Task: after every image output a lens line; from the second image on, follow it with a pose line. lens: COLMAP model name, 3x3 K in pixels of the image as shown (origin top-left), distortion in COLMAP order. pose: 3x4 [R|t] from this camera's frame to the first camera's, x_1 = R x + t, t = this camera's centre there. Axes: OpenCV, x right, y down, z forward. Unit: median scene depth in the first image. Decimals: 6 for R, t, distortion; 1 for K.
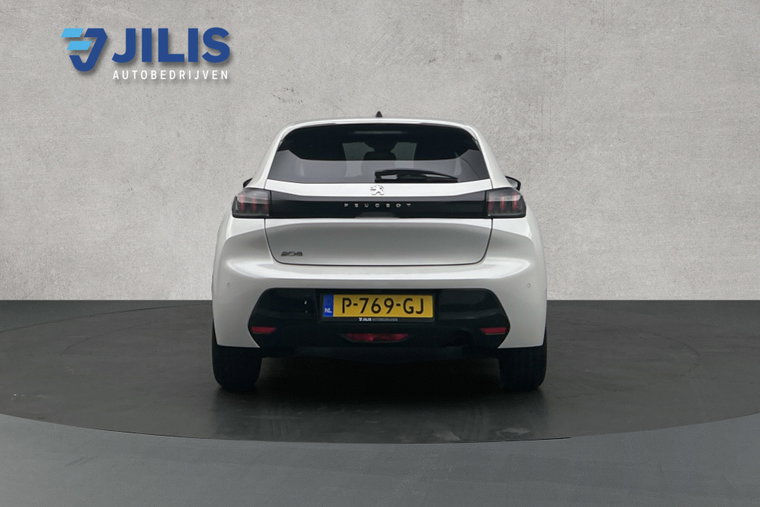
lens RADIAL K [[596.1, 0, 380.8], [0, 596.1, 252.7], [0, 0, 1]] dist [-0.012052, 0.005301]
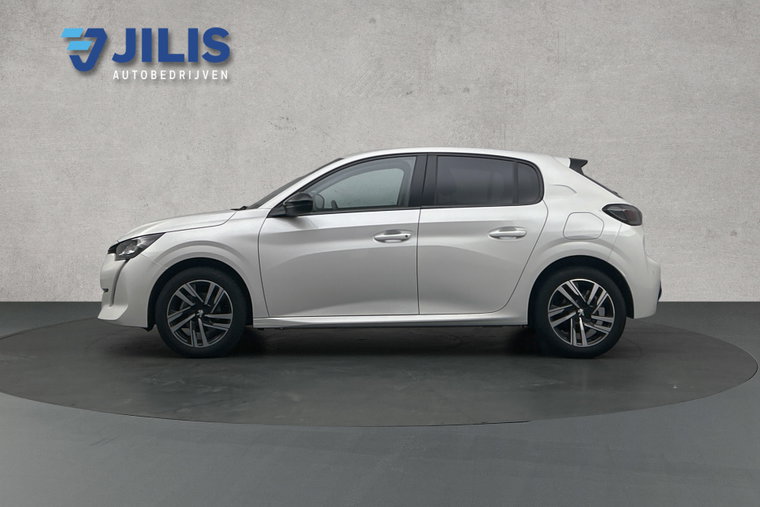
lens RADIAL K [[596.1, 0, 382.4], [0, 596.1, 254.0], [0, 0, 1]] dist [-0.012052, 0.005301]
pose [[0.999997, 0.000140, 0.002482, 0.031241], [-0.000148, 0.999996, 0.002939, -0.015133], [-0.002481, -0.002939, 0.999993, -0.146179]]
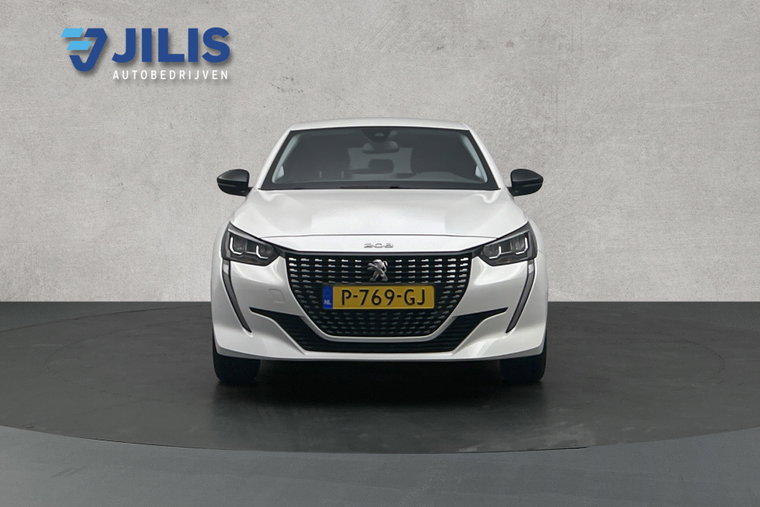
lens RADIAL K [[596.1, 0, 380.7], [0, 596.1, 252.5], [0, 0, 1]] dist [-0.012052, 0.005301]
pose [[1.000000, 0.000088, -0.000349, -0.007754], [-0.000088, 1.000000, -0.000757, 0.002458], [0.000349, 0.000758, 1.000000, 0.055717]]
